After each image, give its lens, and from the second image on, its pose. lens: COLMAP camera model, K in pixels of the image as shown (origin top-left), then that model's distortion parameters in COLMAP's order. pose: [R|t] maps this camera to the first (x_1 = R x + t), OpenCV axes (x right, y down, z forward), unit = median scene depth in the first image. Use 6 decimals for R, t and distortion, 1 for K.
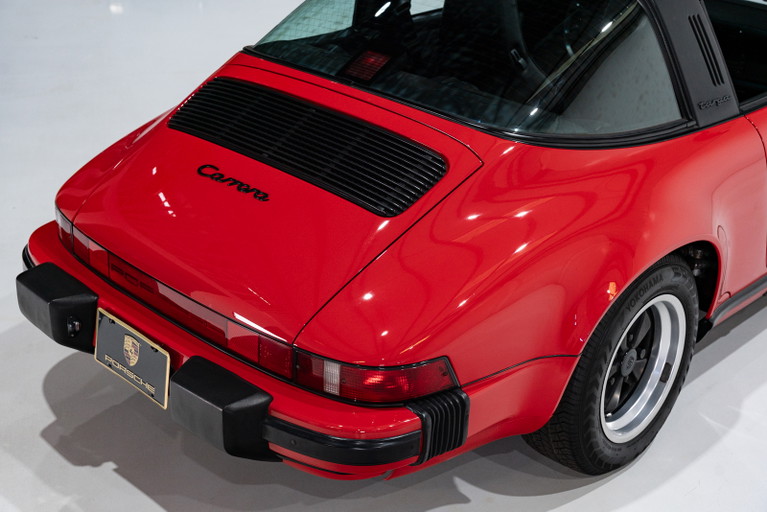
lens RADIAL K [[1057.3, 0, 381.6], [0, 1057.3, 287.1], [0, 0, 1]] dist [-0.020593, 0.000000]
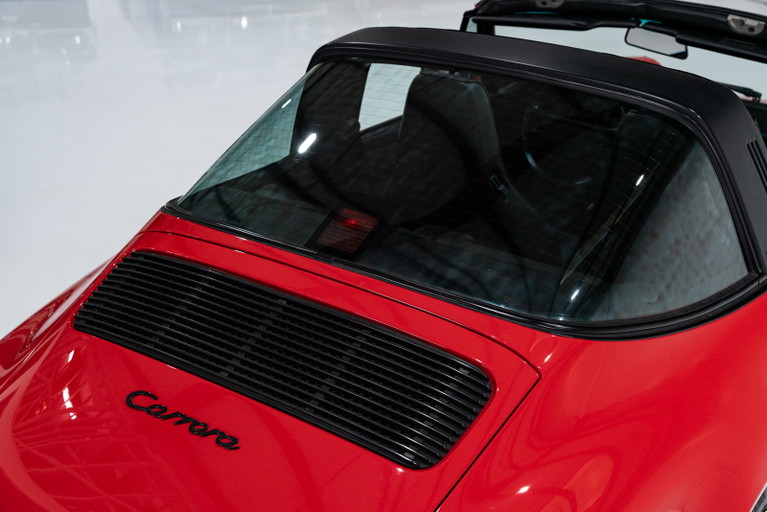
lens RADIAL K [[1057.3, 0, 401.2], [0, 1057.3, 283.3], [0, 0, 1]] dist [-0.020593, 0.000000]
pose [[0.988270, -0.065325, 0.138040, -0.086267], [0.073965, 0.995549, -0.058414, -0.135208], [-0.133610, 0.067939, 0.988703, 0.280277]]
